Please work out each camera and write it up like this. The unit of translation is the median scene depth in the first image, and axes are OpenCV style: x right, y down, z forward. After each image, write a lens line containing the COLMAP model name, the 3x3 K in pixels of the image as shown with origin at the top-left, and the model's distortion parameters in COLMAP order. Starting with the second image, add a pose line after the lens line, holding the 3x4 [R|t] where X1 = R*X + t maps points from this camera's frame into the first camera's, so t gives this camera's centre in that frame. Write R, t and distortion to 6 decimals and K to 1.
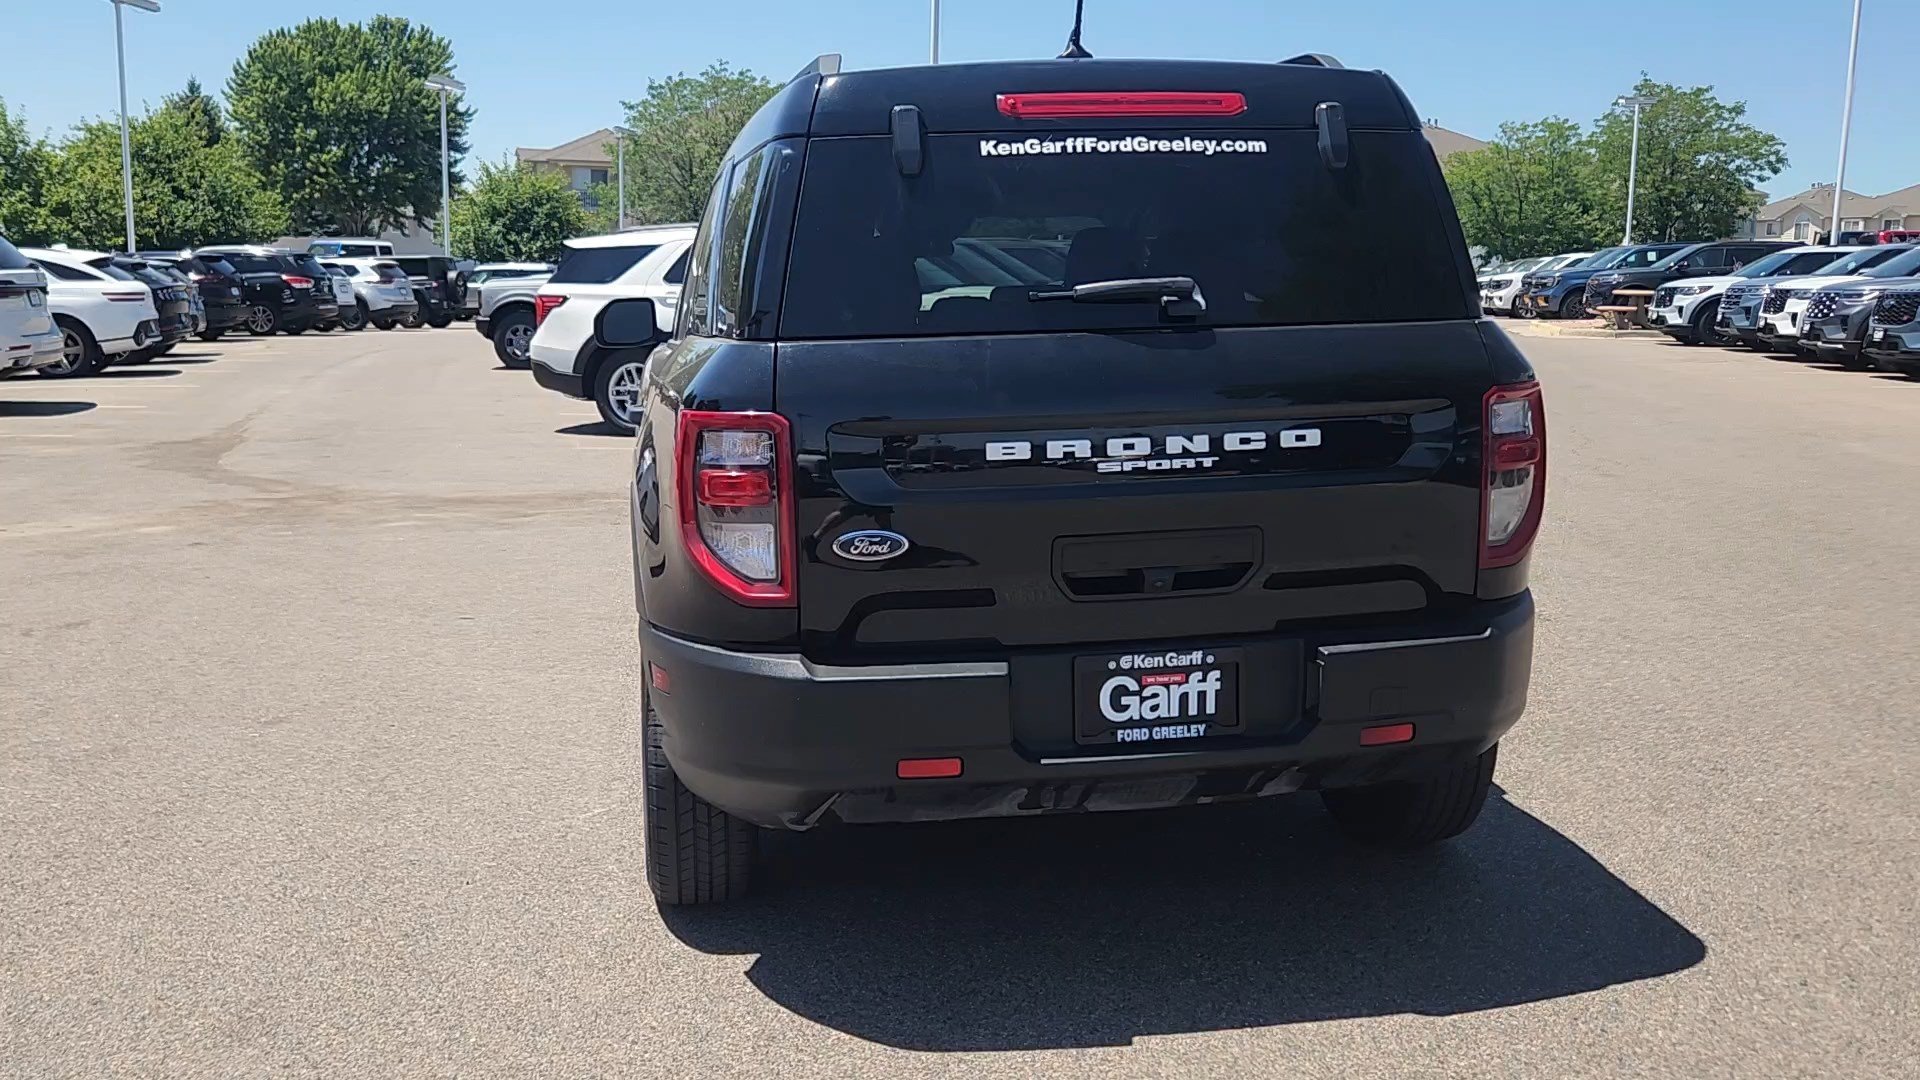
lens RADIAL K [[1626.4, 0, 955.1], [0, 1626.4, 531.4], [0, 0, 1]] dist [0.029231, -0.011451]
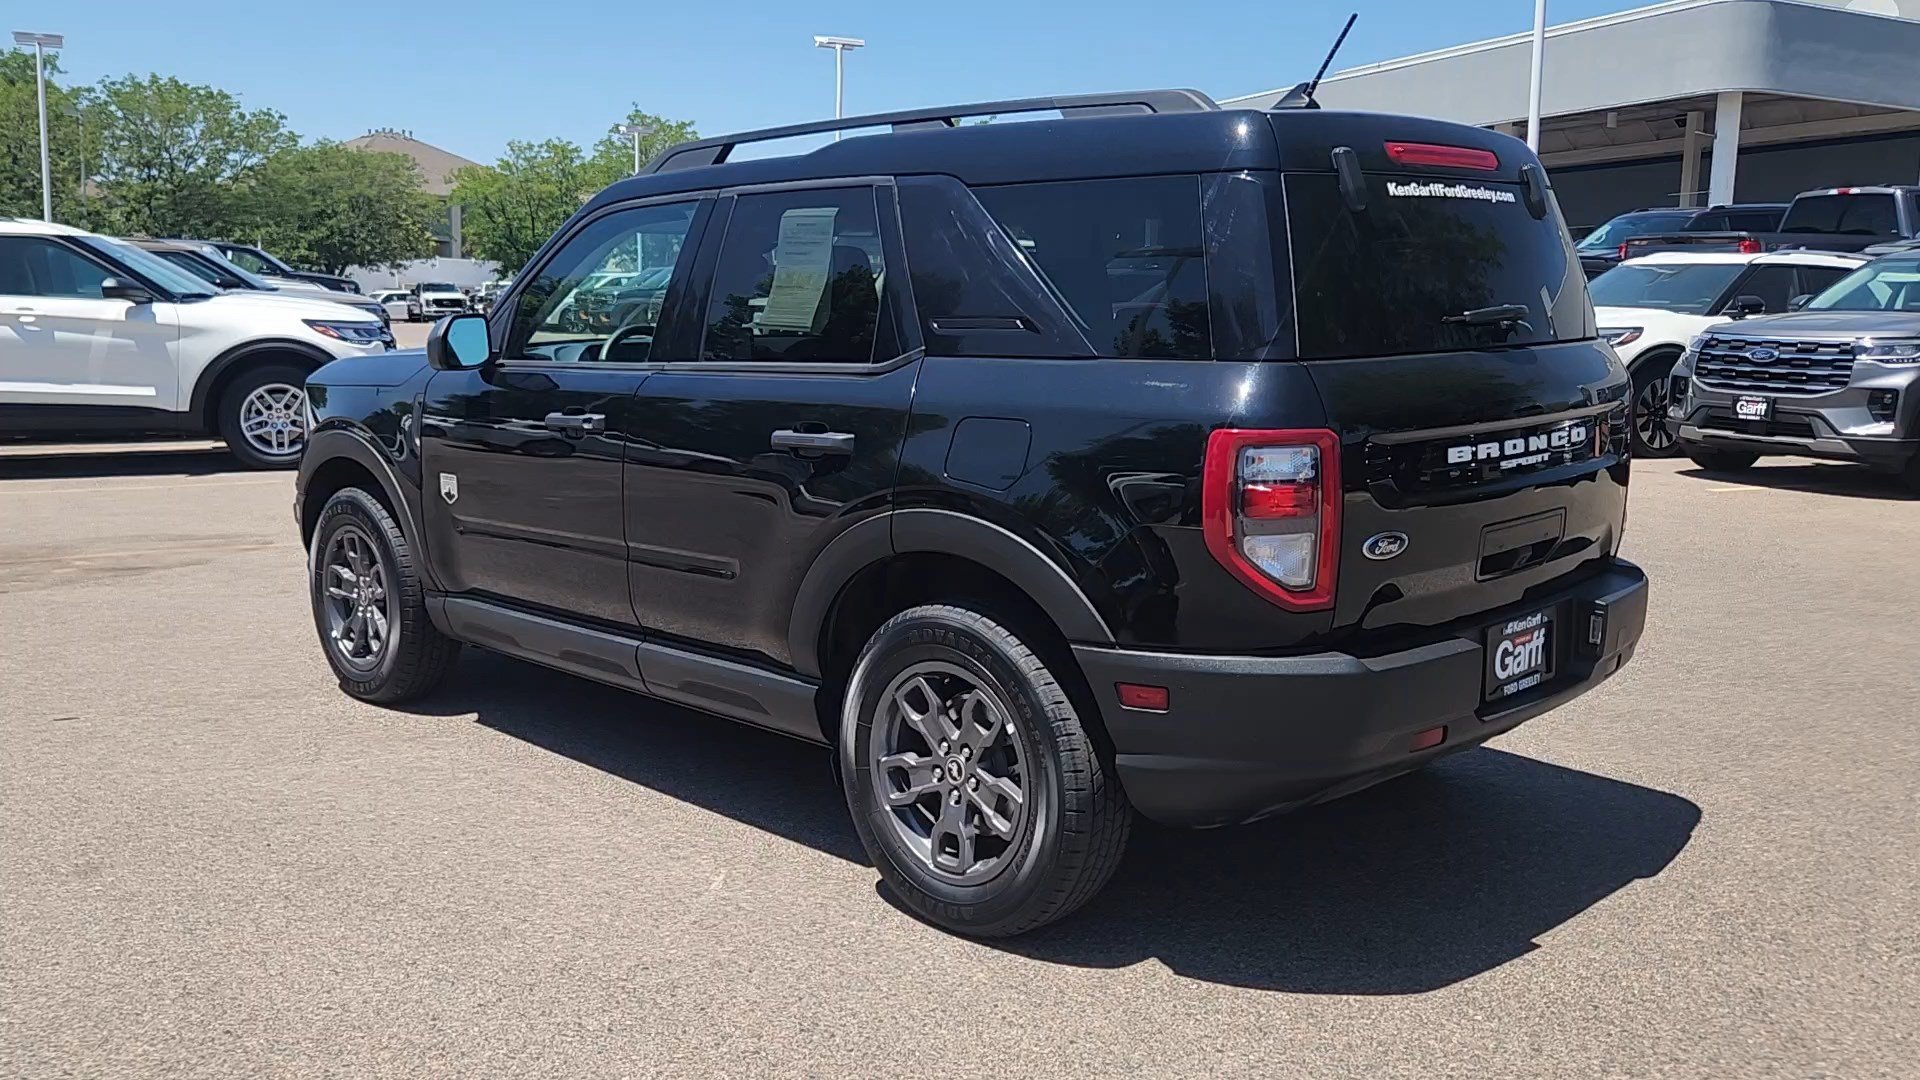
lens RADIAL K [[1626.4, 0, 951.5], [0, 1626.4, 540.6], [0, 0, 1]] dist [0.029231, -0.011451]
pose [[0.816946, -0.074309, 0.571906, -0.854228], [0.075627, 0.996904, 0.021500, -0.037522], [-0.571734, 0.025688, 0.820037, 0.239399]]
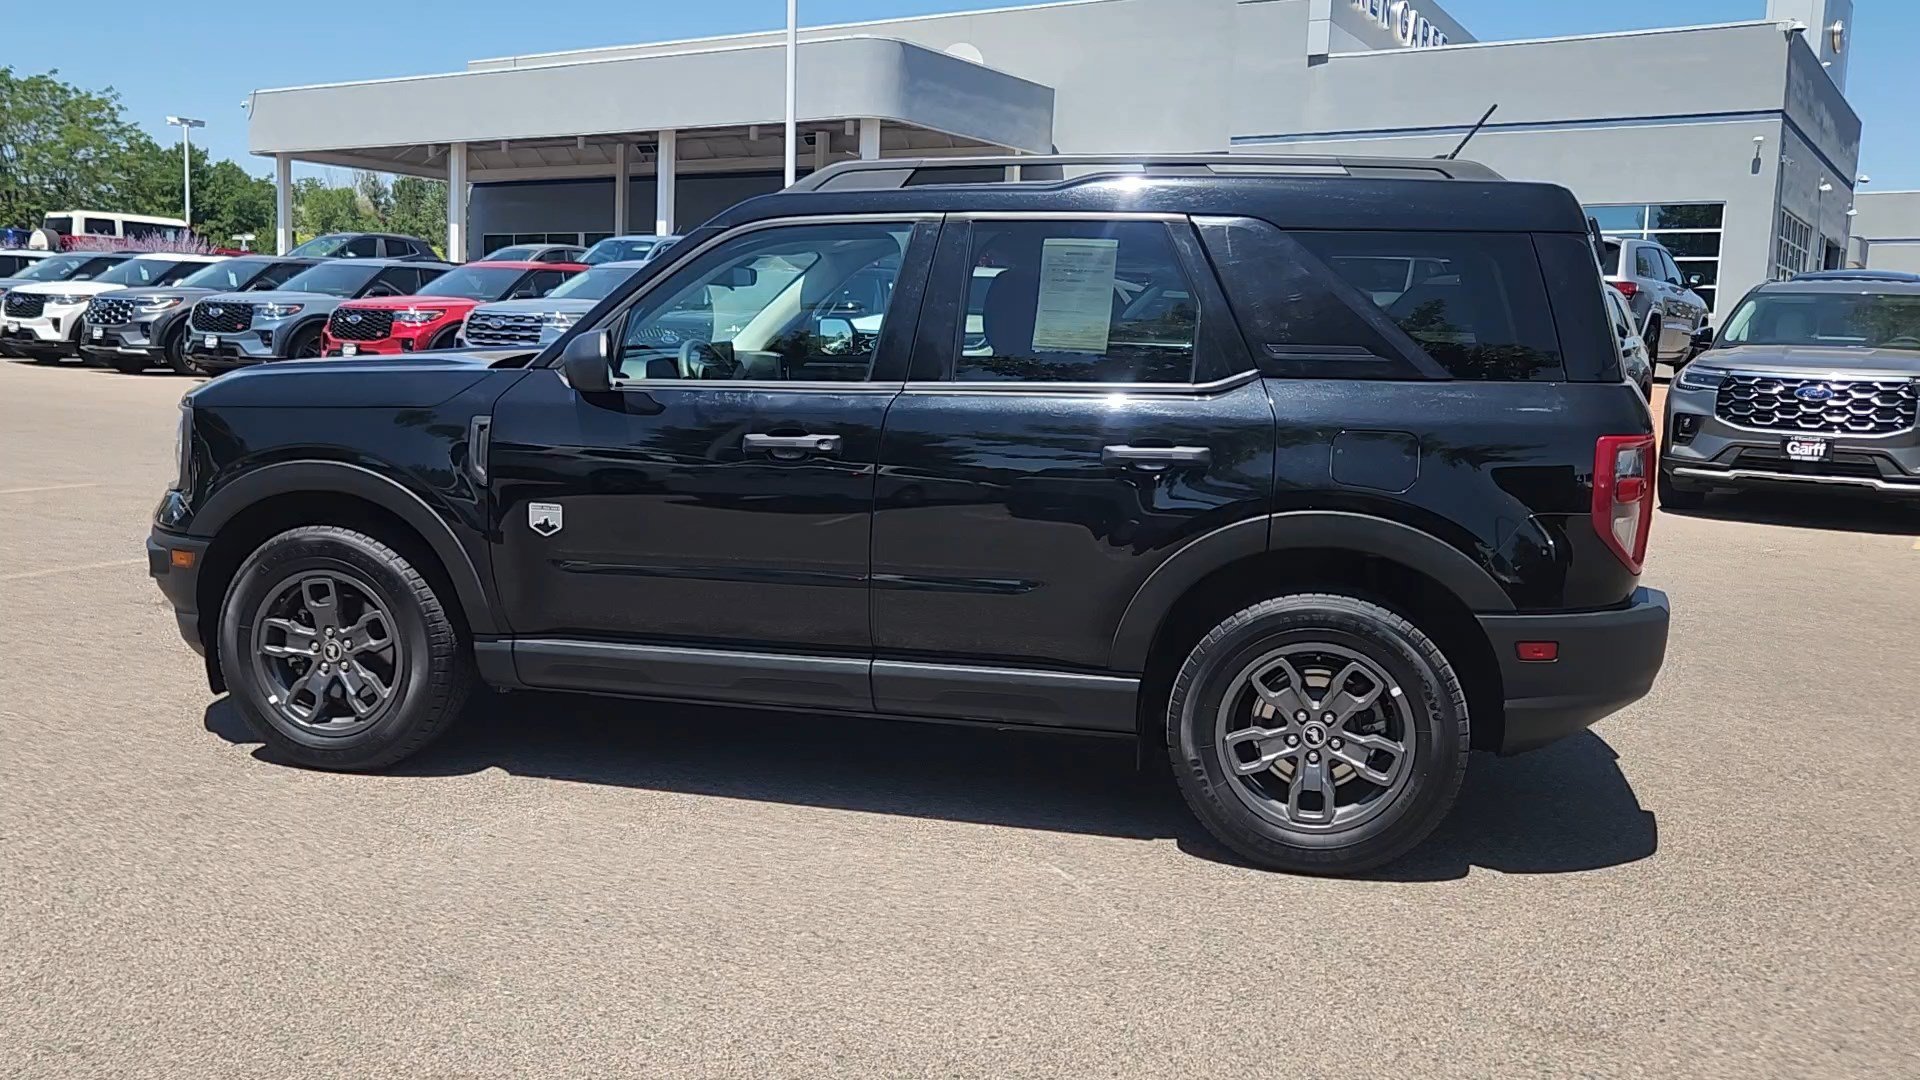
lens RADIAL K [[1626.4, 0, 956.9], [0, 1626.4, 558.8], [0, 0, 1]] dist [0.029231, -0.011451]
pose [[0.392788, -0.125038, 0.911089, -1.513476], [0.108715, 0.990080, 0.089009, -0.143951], [-0.913181, 0.064087, 0.402485, 0.900981]]
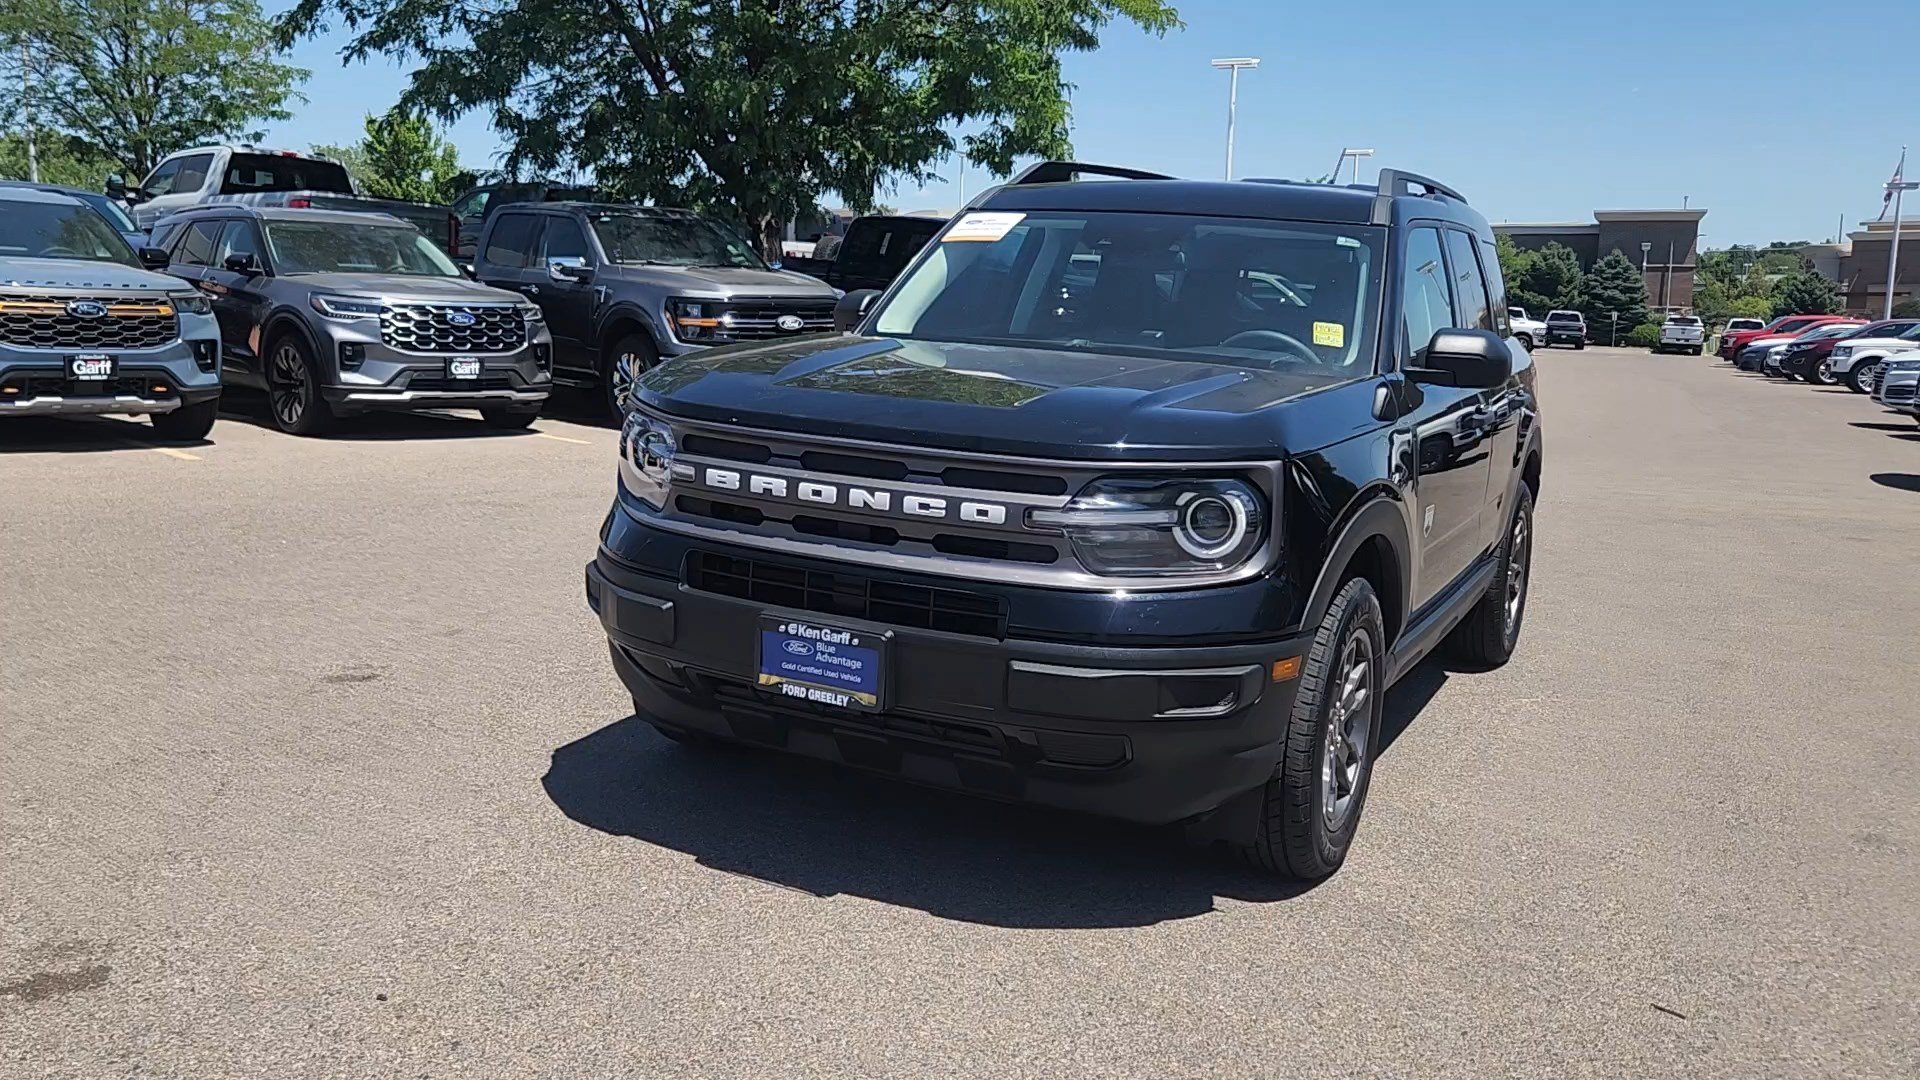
lens RADIAL K [[1626.4, 0, 964.9], [0, 1626.4, 539.1], [0, 0, 1]] dist [0.029231, -0.011451]
pose [[-0.803810, -0.118352, 0.582994, -0.858042], [0.054013, 0.961442, 0.269650, -0.482958], [-0.592429, 0.248236, -0.766425, 3.149031]]
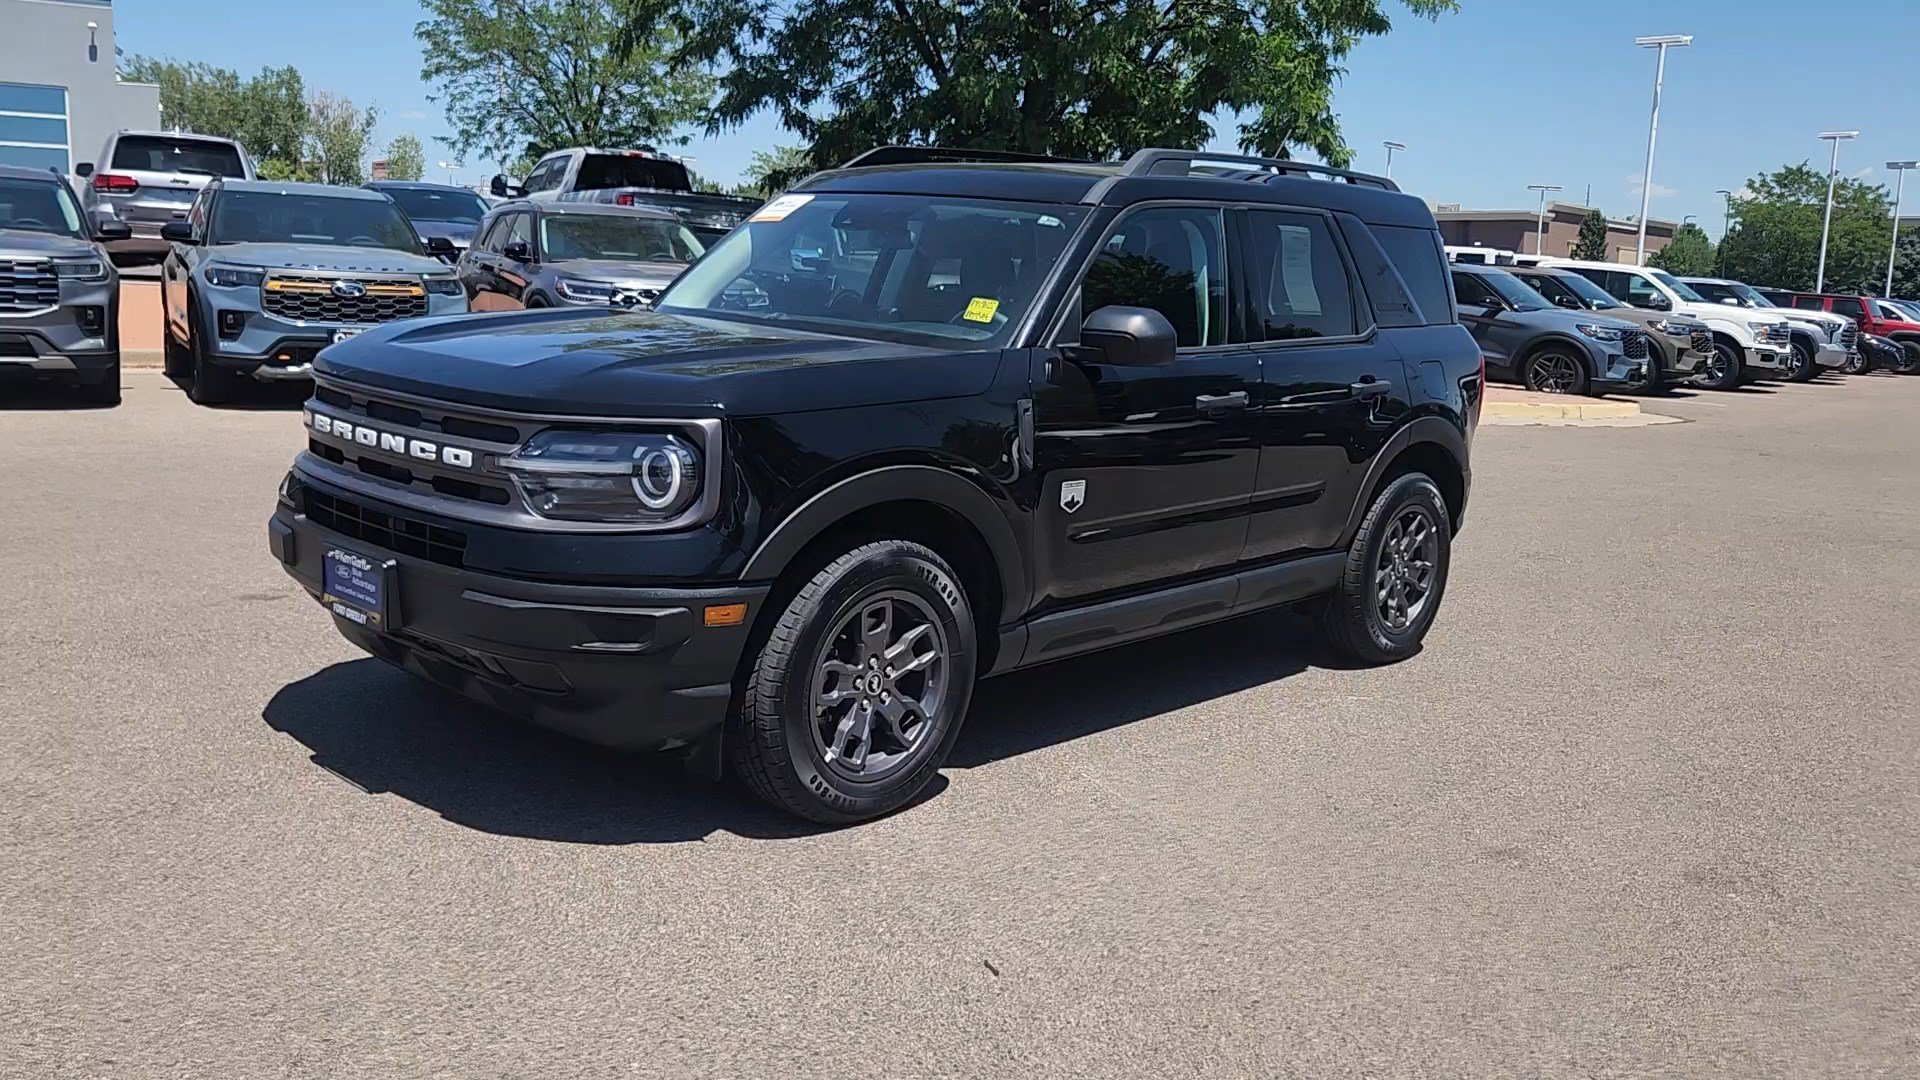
lens RADIAL K [[1626.4, 0, 966.4], [0, 1626.4, 541.2], [0, 0, 1]] dist [0.029231, -0.011451]
pose [[-0.610487, -0.157316, 0.776245, -1.418655], [0.076506, 0.963780, 0.255492, -0.428306], [-0.788322, 0.215362, -0.576340, 2.721811]]
